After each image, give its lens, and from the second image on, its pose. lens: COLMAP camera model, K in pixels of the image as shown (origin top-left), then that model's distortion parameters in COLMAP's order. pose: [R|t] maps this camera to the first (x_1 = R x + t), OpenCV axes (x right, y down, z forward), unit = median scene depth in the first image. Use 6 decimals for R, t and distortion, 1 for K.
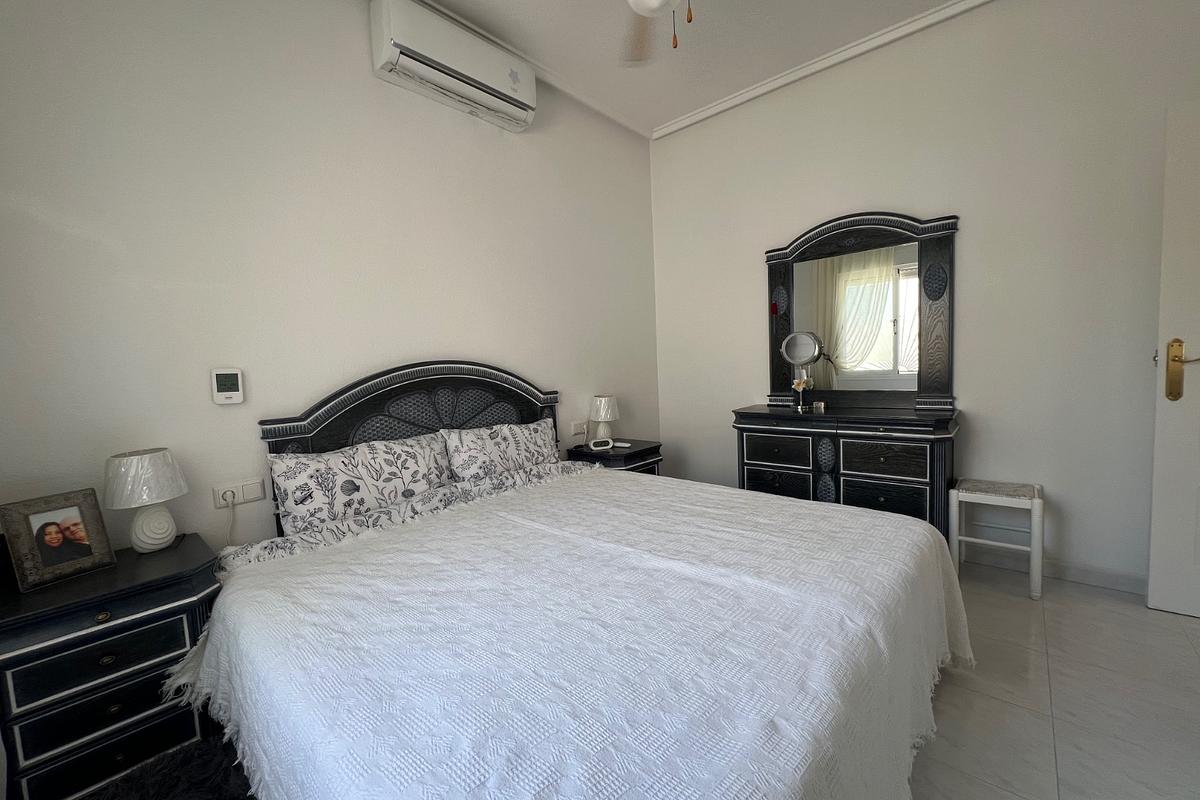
lens RADIAL K [[475.3, 0, 599.4], [0, 475.3, 400.3], [0, 0, 1]] dist [-0.000737, -0.000014]
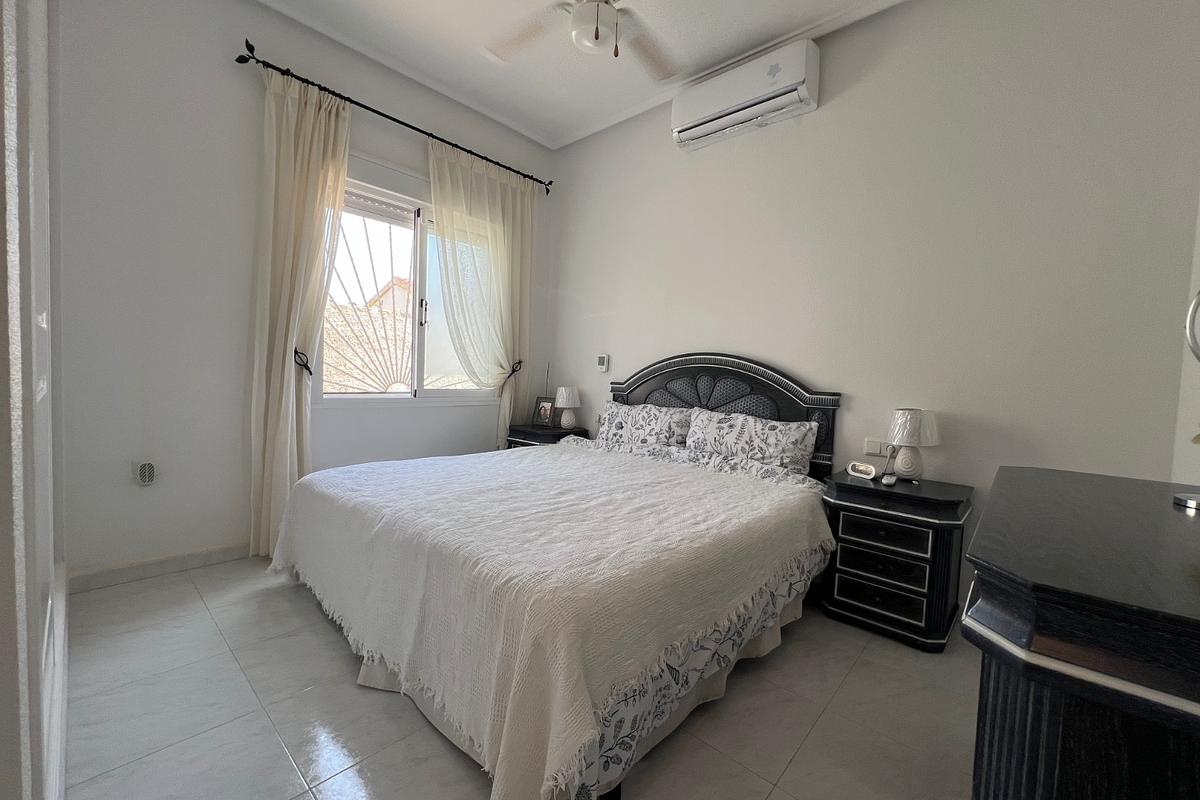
lens RADIAL K [[475.3, 0, 599.1], [0, 475.3, 397.7], [0, 0, 1]] dist [-0.000737, -0.000014]
pose [[-0.011078, 0.100418, -0.994884, 0.985601], [-0.105158, 0.989311, 0.101026, -0.068073], [0.994394, 0.105739, -0.000399, 0.788411]]
